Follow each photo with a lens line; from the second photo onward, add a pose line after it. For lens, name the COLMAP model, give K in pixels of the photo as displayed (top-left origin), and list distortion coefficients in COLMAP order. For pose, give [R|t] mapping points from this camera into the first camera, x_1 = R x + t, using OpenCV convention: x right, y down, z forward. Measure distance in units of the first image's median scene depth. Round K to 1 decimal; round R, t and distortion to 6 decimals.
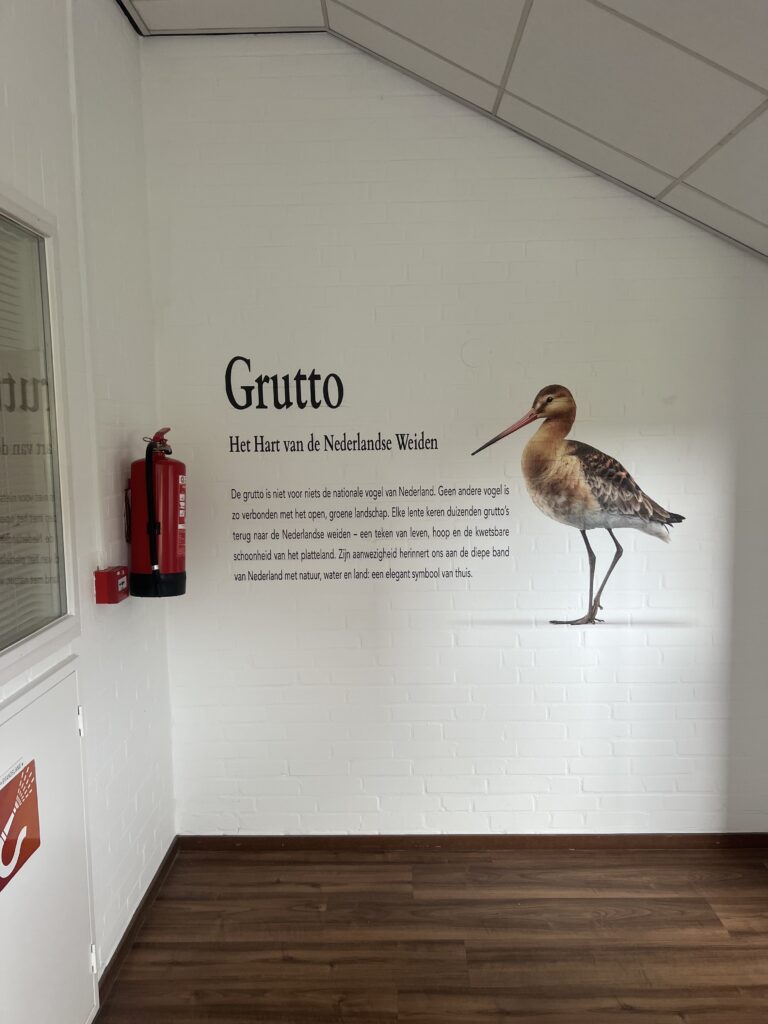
lens RADIAL K [[762.7, 0, 384.0], [0, 762.7, 512.0], [0, 0, 1]] dist [0.097362, -0.139347]
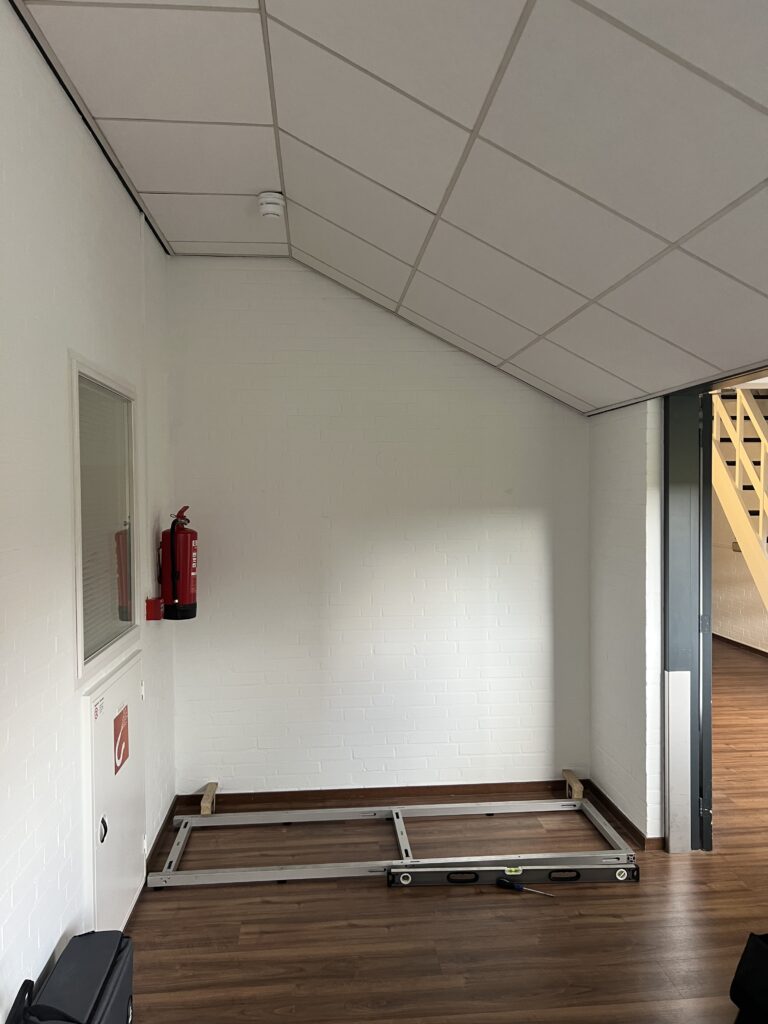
lens RADIAL K [[592.1, 0, 384.0], [0, 592.1, 512.0], [0, 0, 1]] dist [-0.001766, -0.049978]
pose [[0.994025, 0.005133, 0.109036, -0.011058], [0.005236, 0.995502, -0.094599, 0.007412], [-0.109031, 0.094605, 0.989526, -0.147765]]
